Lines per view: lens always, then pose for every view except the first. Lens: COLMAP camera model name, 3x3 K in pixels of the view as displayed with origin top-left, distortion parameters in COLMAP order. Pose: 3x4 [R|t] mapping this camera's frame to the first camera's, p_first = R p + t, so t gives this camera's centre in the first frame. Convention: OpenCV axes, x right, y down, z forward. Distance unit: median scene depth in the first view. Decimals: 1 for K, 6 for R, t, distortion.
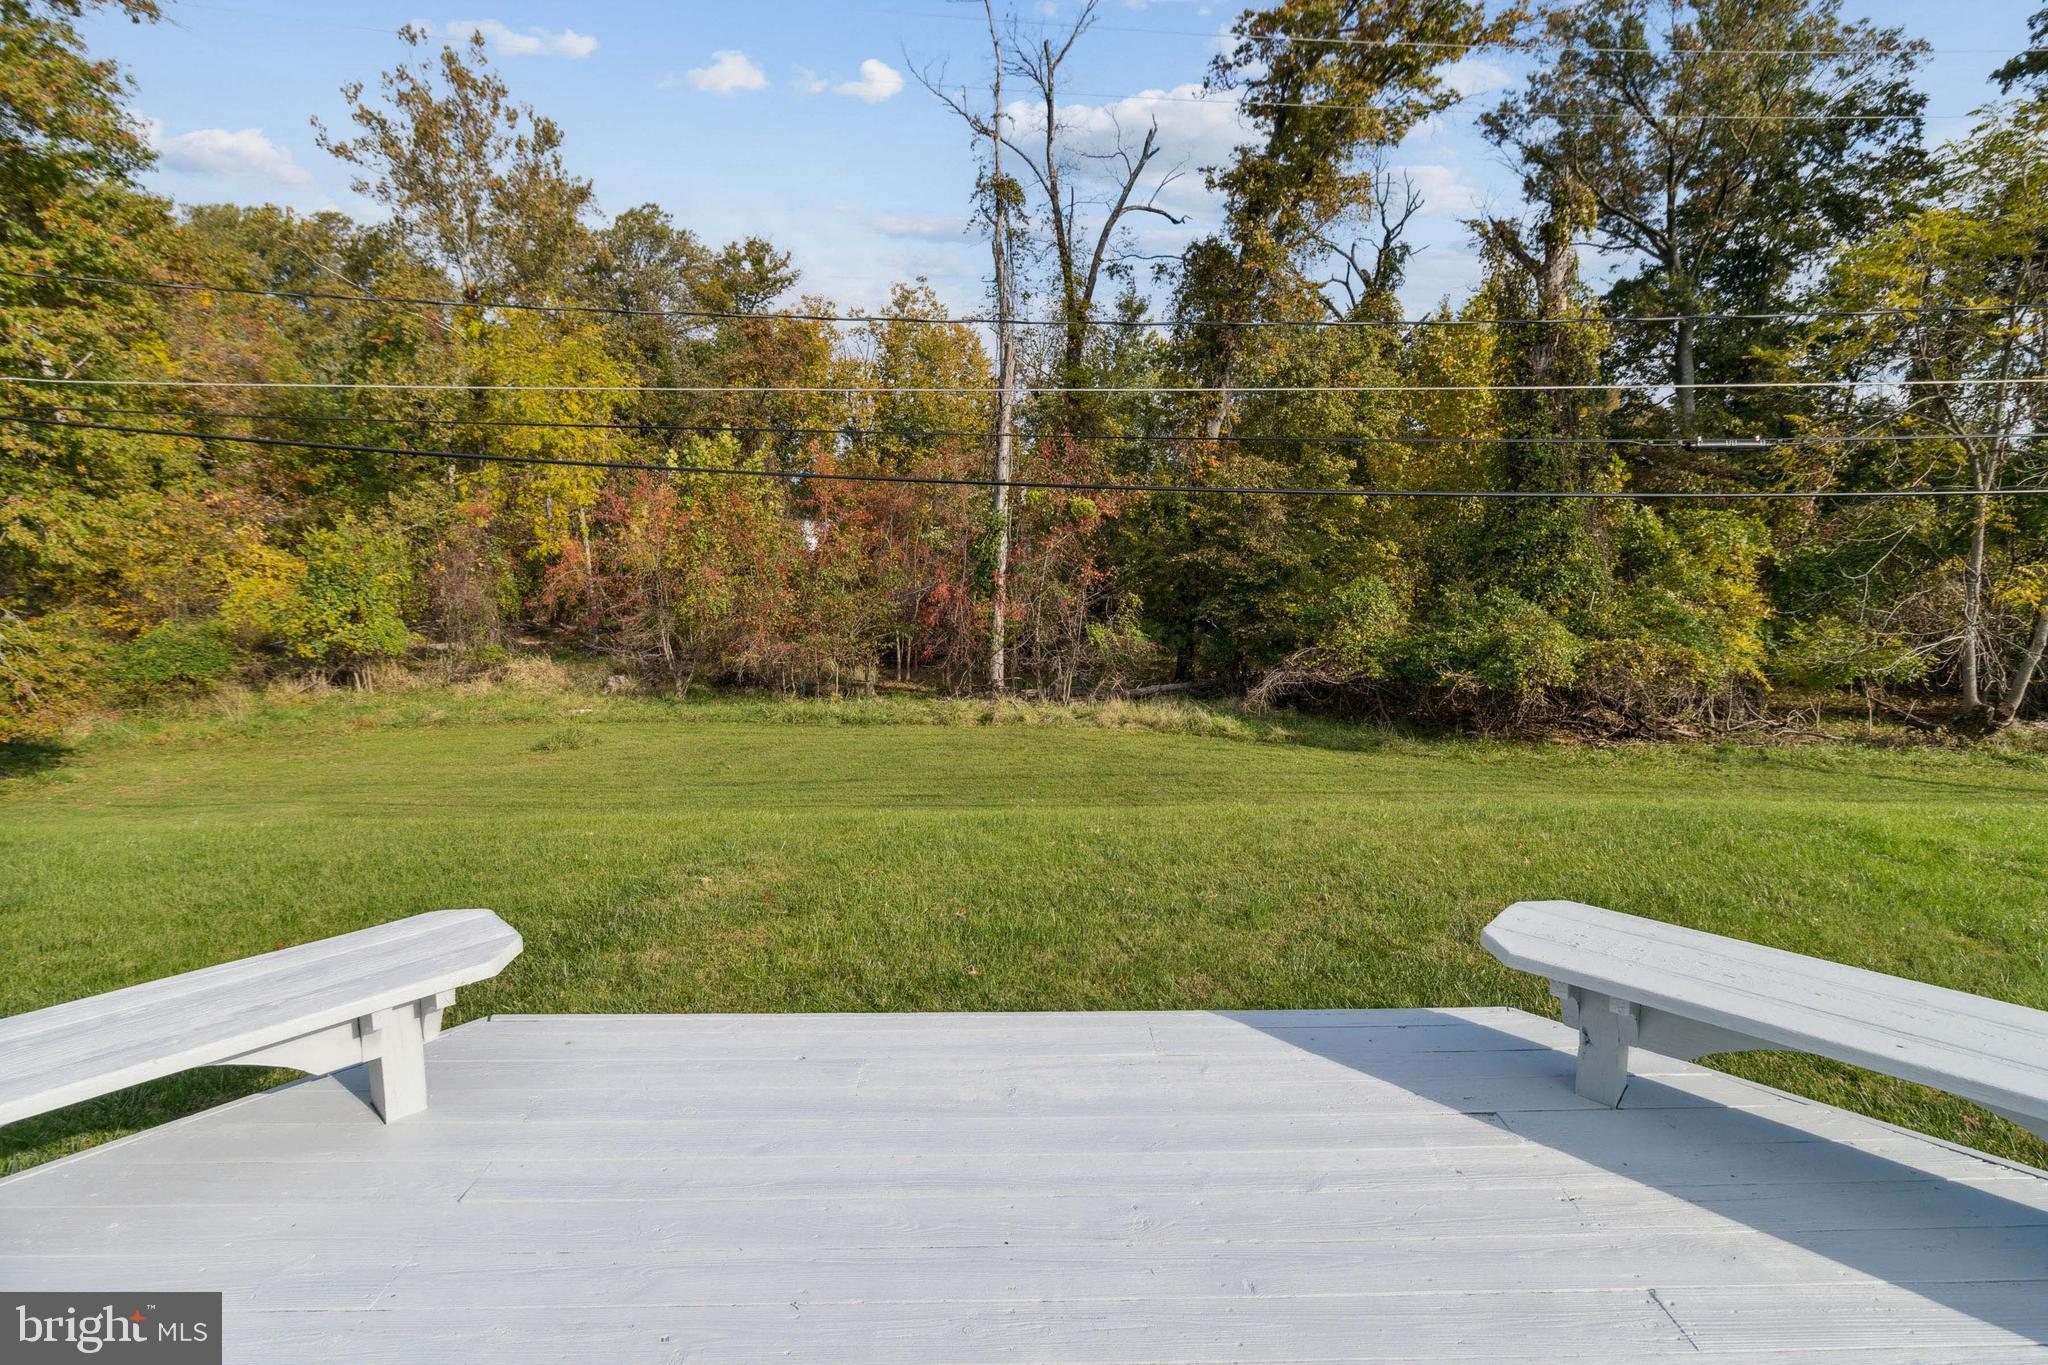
lens RADIAL K [[948.3, 0, 1030.3], [0, 948.3, 644.4], [0, 0, 1]] dist [0.003322, -0.000654]
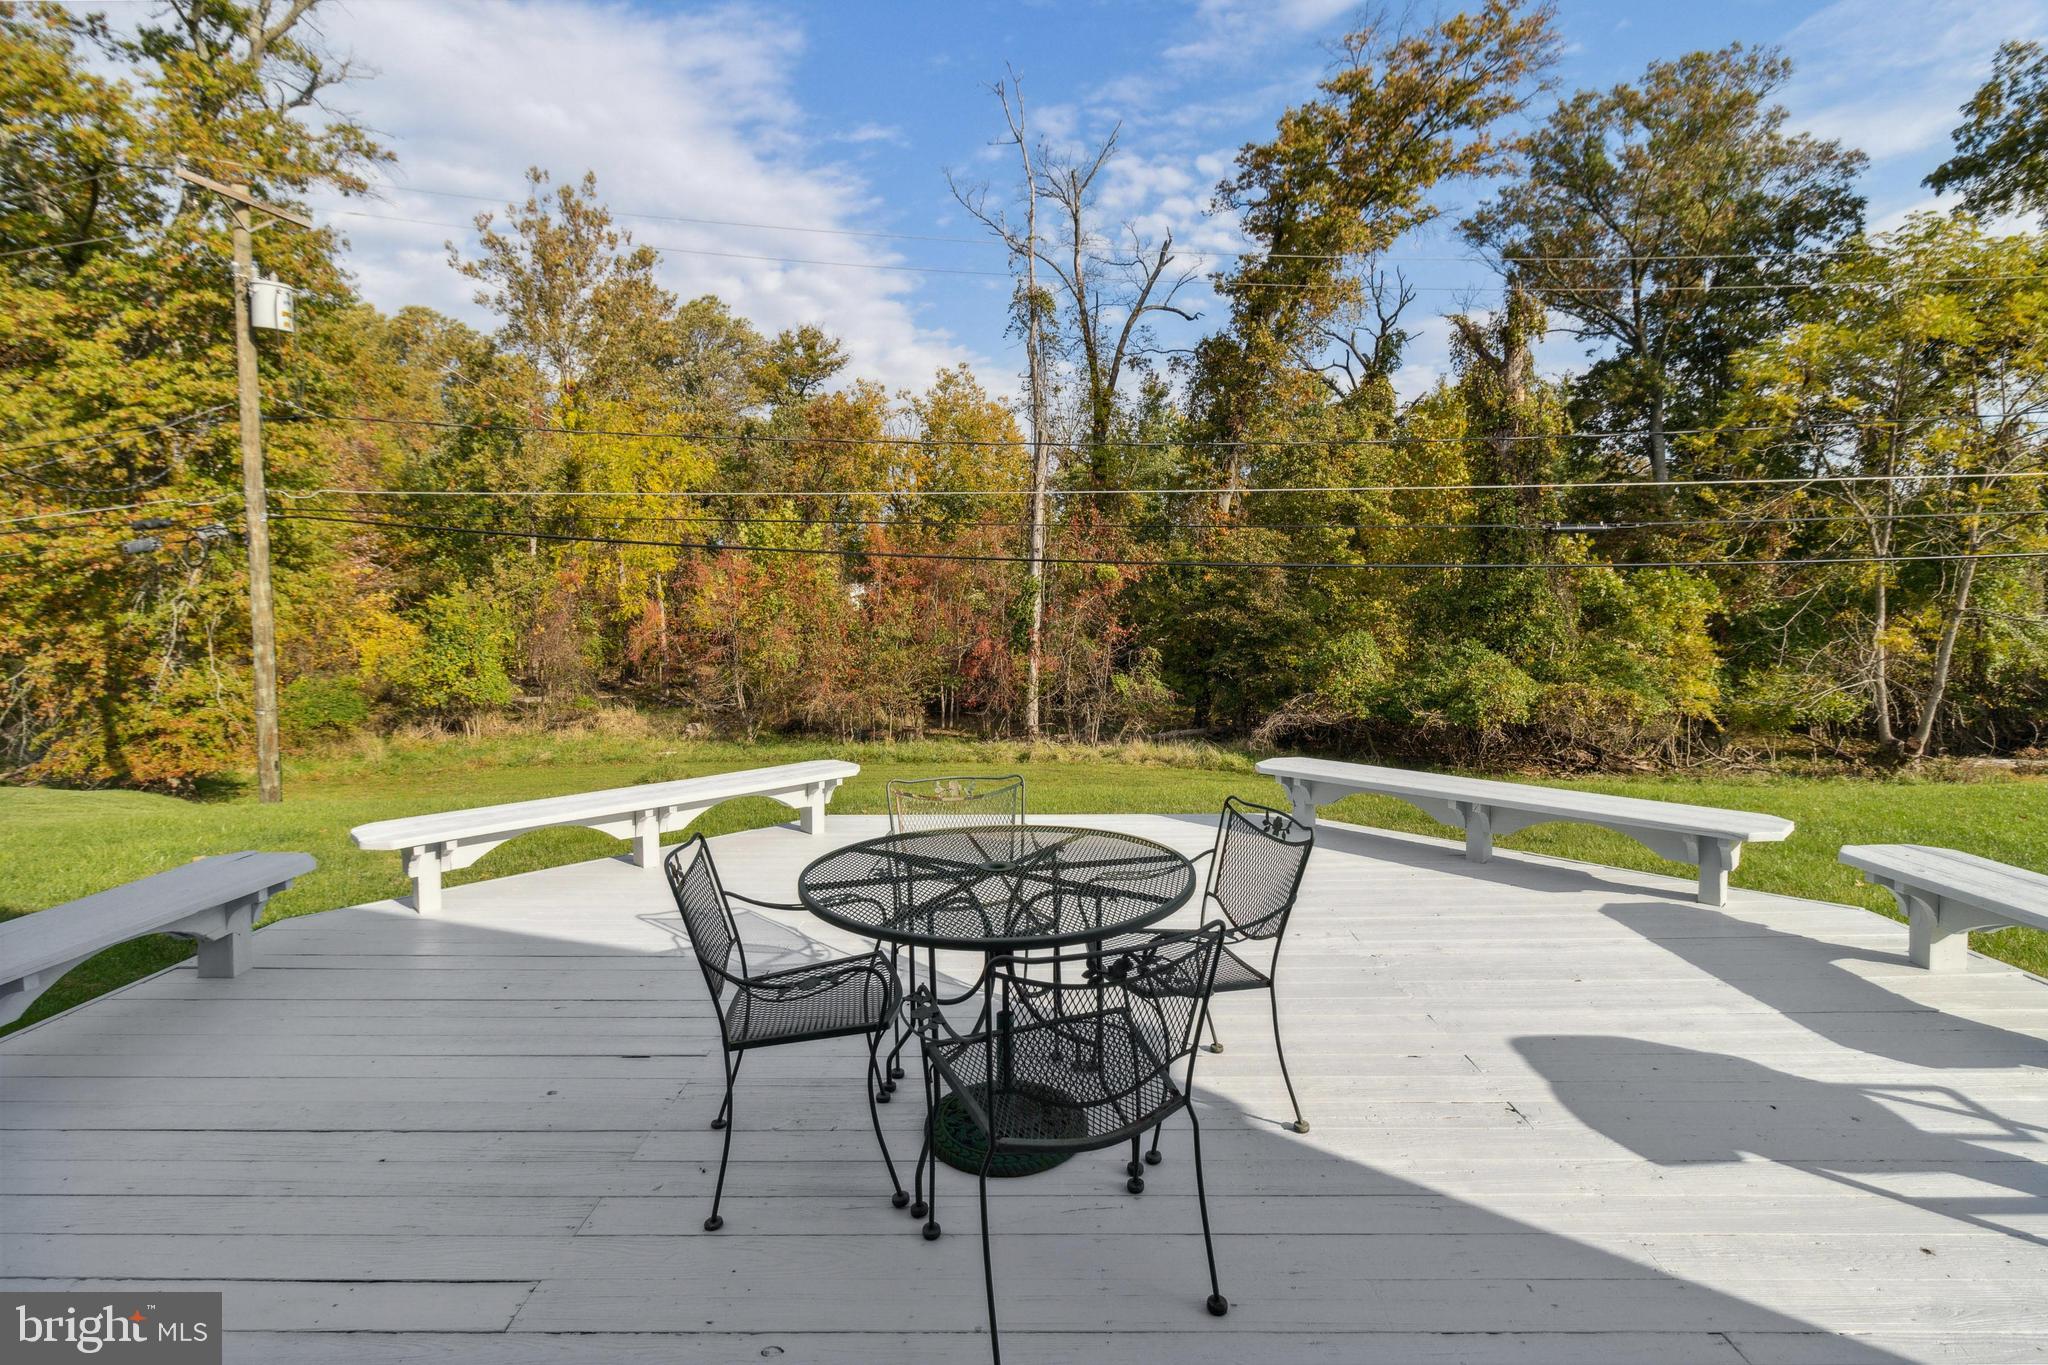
lens RADIAL K [[948.3, 0, 1030.3], [0, 948.3, 644.4], [0, 0, 1]] dist [0.003322, -0.000654]
pose [[0.999473, -0.004591, -0.032125, -0.001237], [0.002556, 0.998003, -0.063111, 0.011974], [0.032351, 0.062996, 0.997489, -0.118239]]
